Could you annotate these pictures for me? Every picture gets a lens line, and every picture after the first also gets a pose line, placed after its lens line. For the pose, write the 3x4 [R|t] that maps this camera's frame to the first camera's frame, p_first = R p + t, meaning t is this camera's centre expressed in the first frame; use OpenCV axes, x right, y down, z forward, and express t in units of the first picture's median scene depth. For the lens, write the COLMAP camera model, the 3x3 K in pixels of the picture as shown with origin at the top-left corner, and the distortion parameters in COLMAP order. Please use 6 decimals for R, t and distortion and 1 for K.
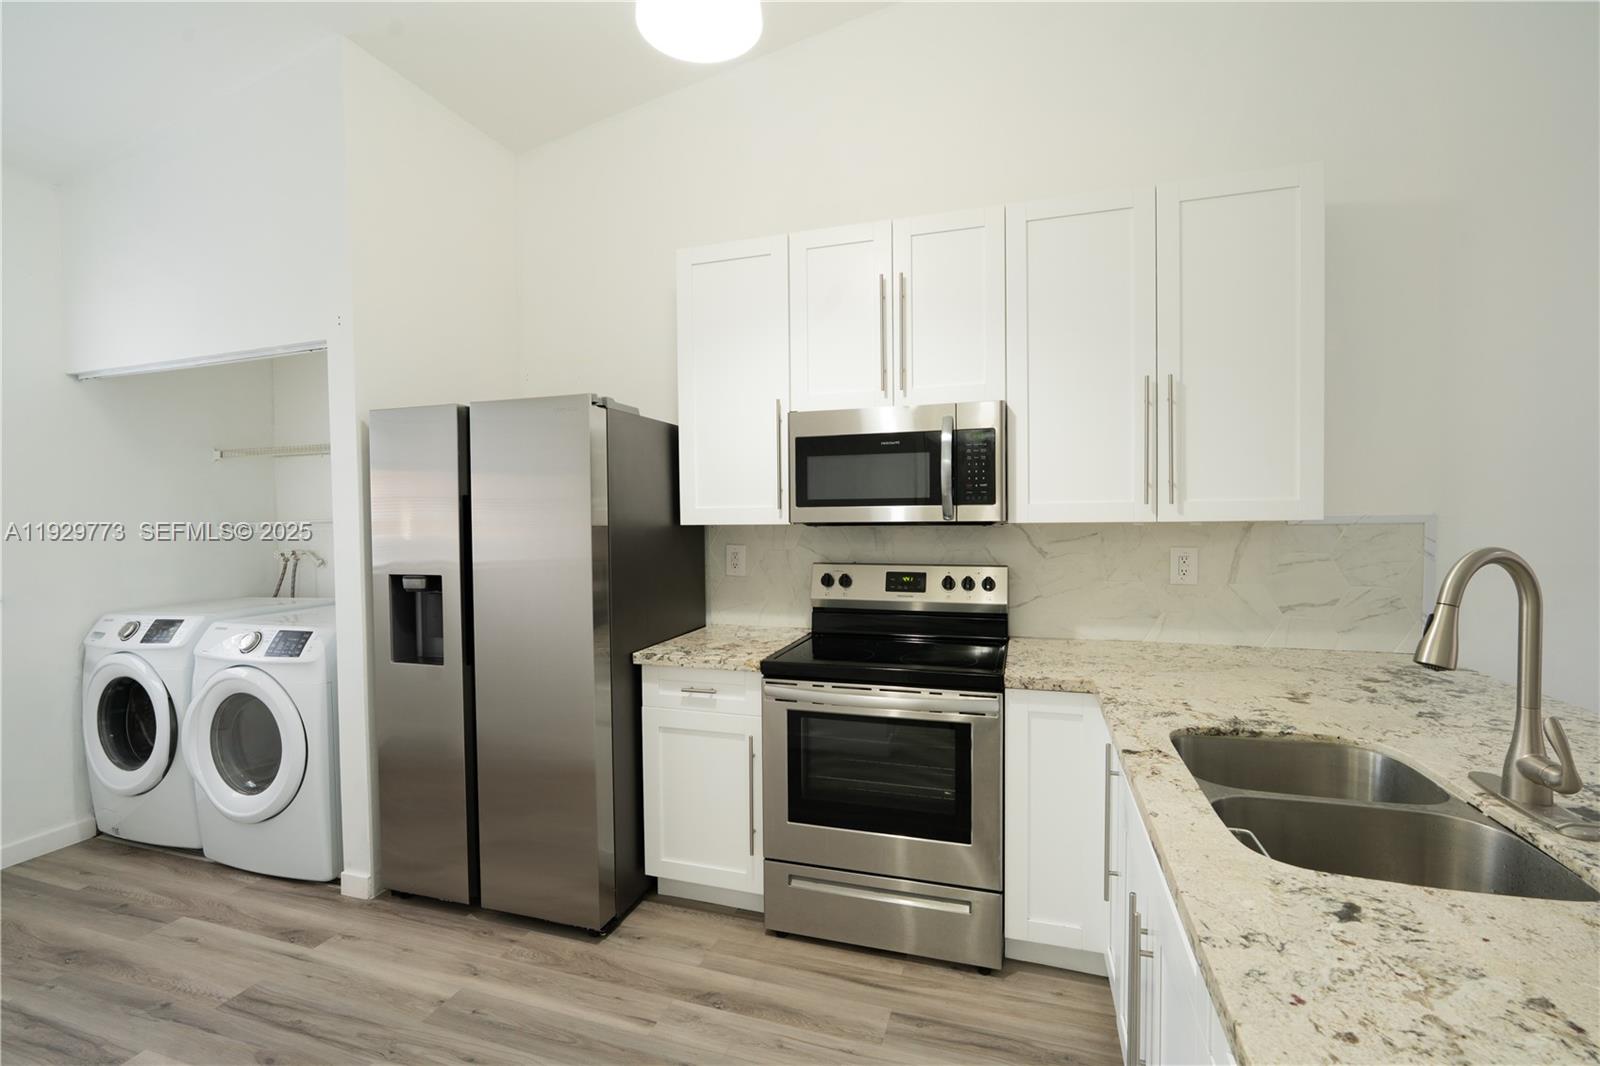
lens RADIAL K [[705.7, 0, 797.1], [0, 705.7, 538.2], [0, 0, 1]] dist [-0.018217, 0.005776]
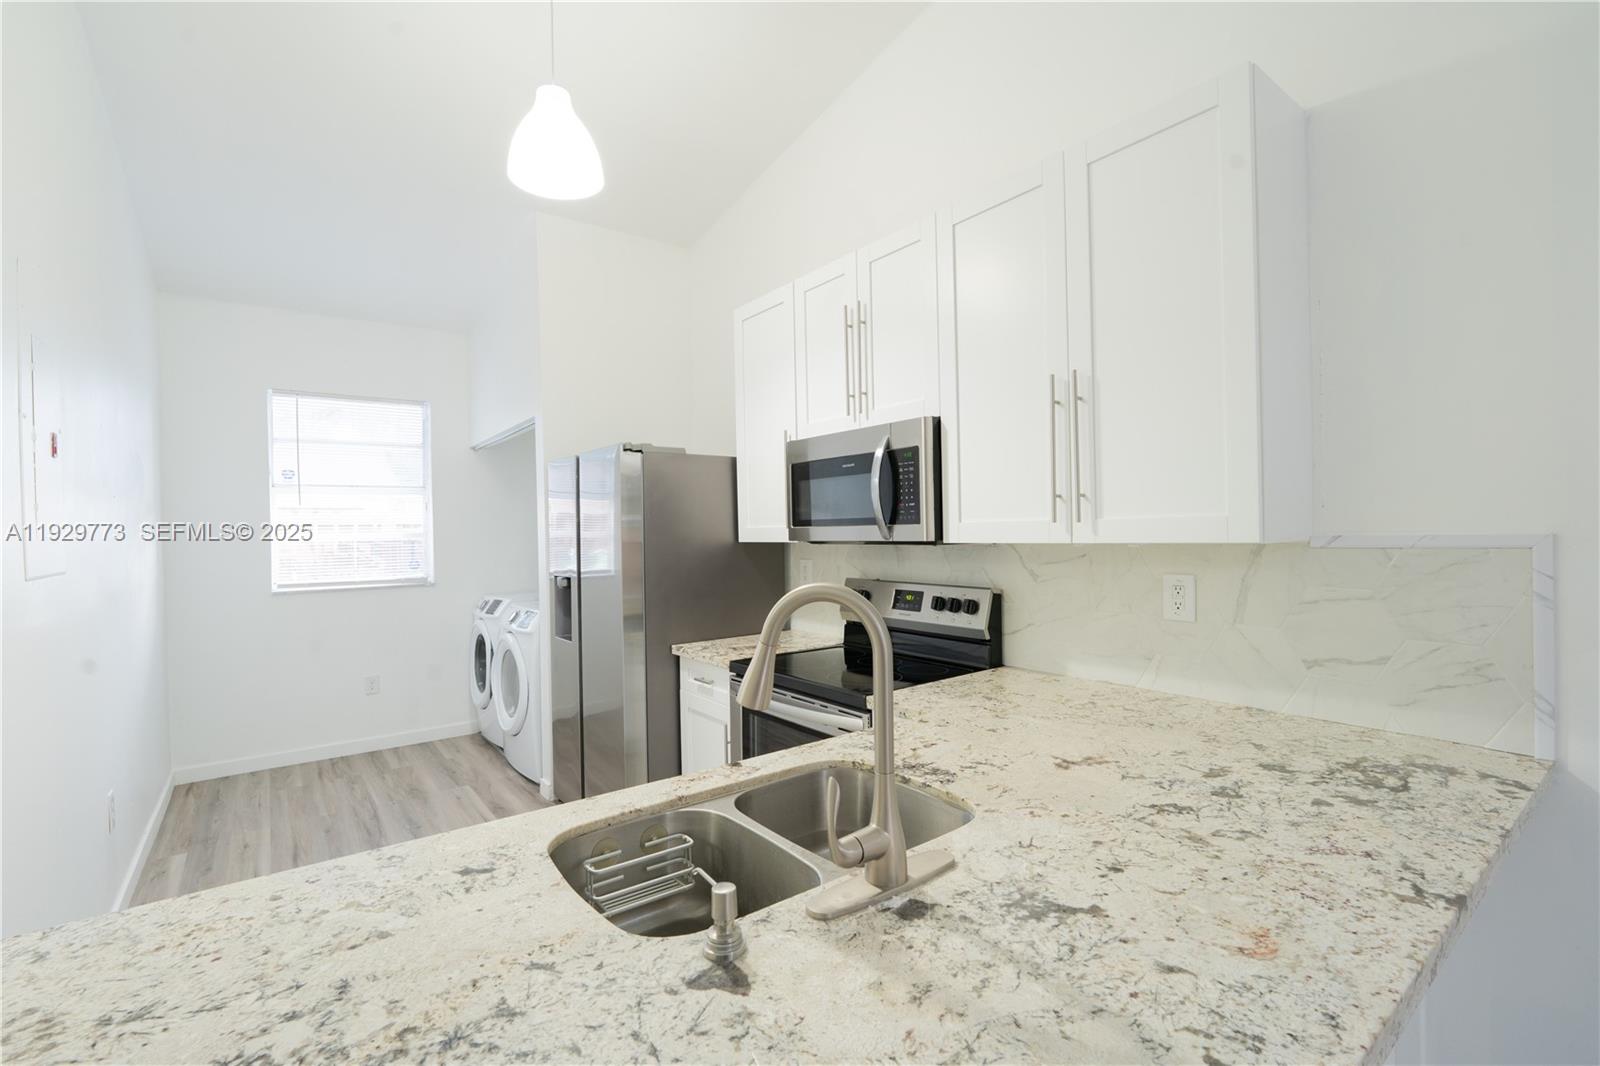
lens RADIAL K [[705.7, 0, 797.1], [0, 705.7, 538.2], [0, 0, 1]] dist [-0.018217, 0.005776]
pose [[0.820305, 0.002361, -0.571922, 0.691327], [-0.009580, 0.999908, -0.009612, -0.017161], [0.571847, 0.013364, 0.820252, 0.104360]]
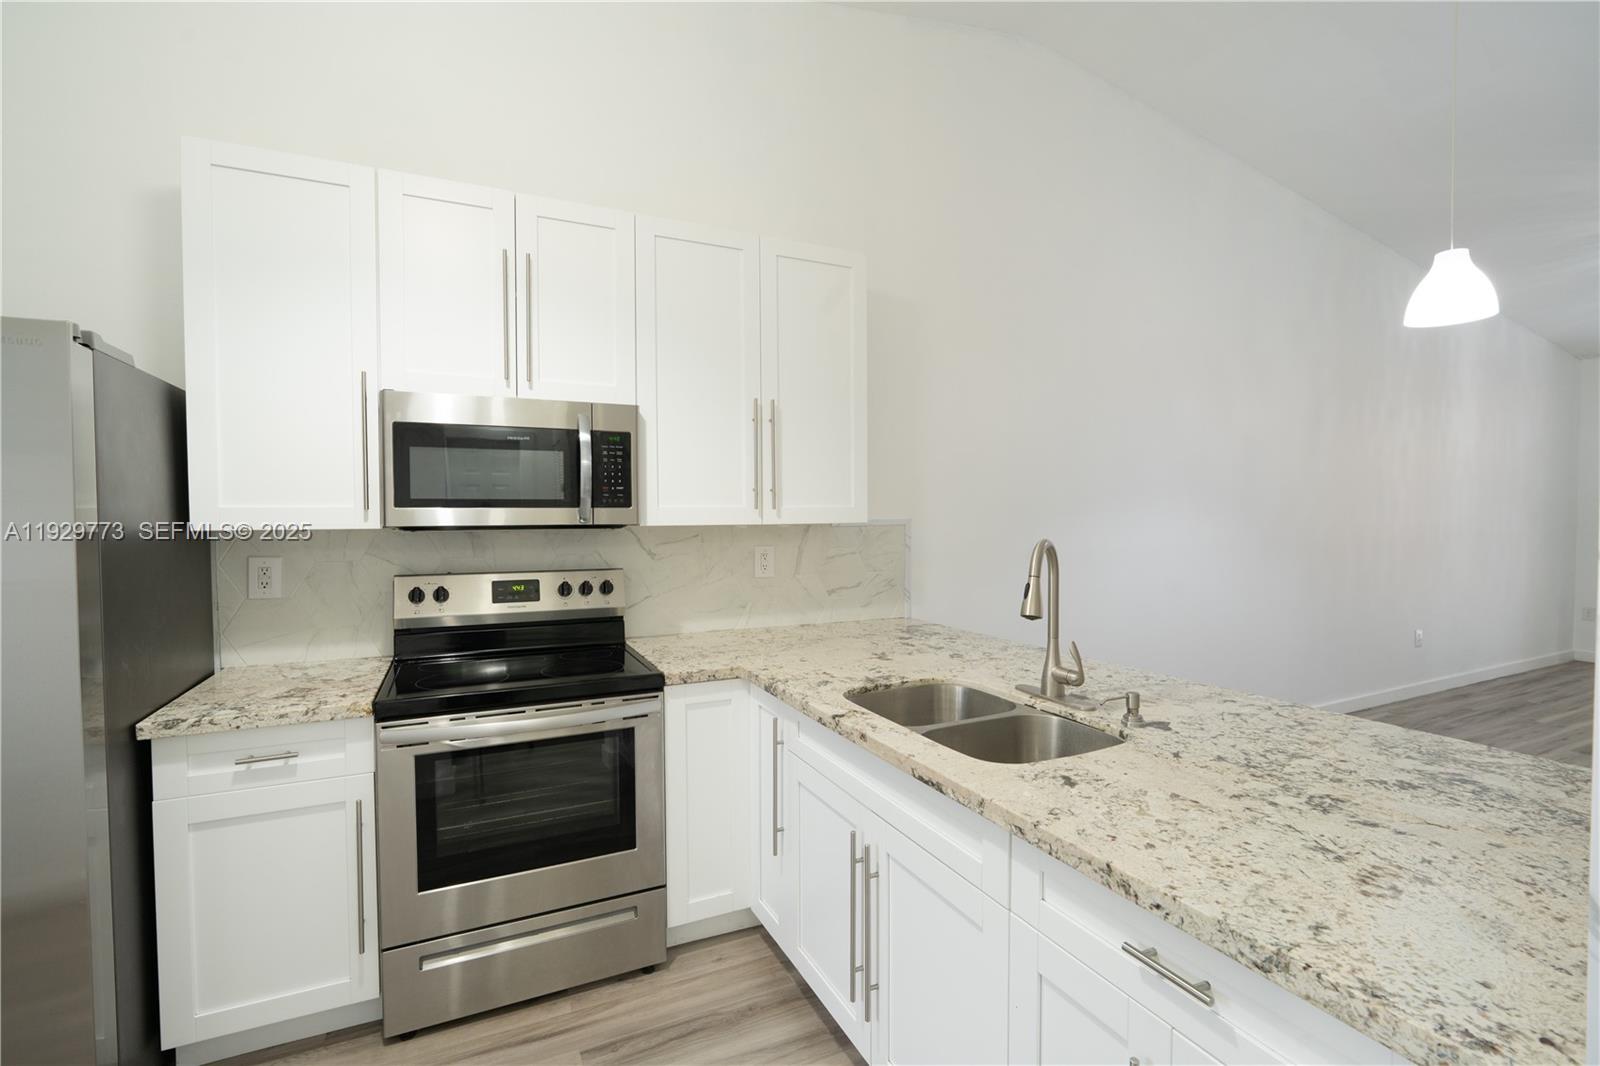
lens RADIAL K [[705.7, 0, 797.1], [0, 705.7, 538.2], [0, 0, 1]] dist [-0.018217, 0.005776]
pose [[0.730200, -0.014869, 0.683071, -0.234537], [0.019217, 0.999815, 0.001220, -0.000804], [-0.682963, 0.012236, 0.730351, 0.099431]]
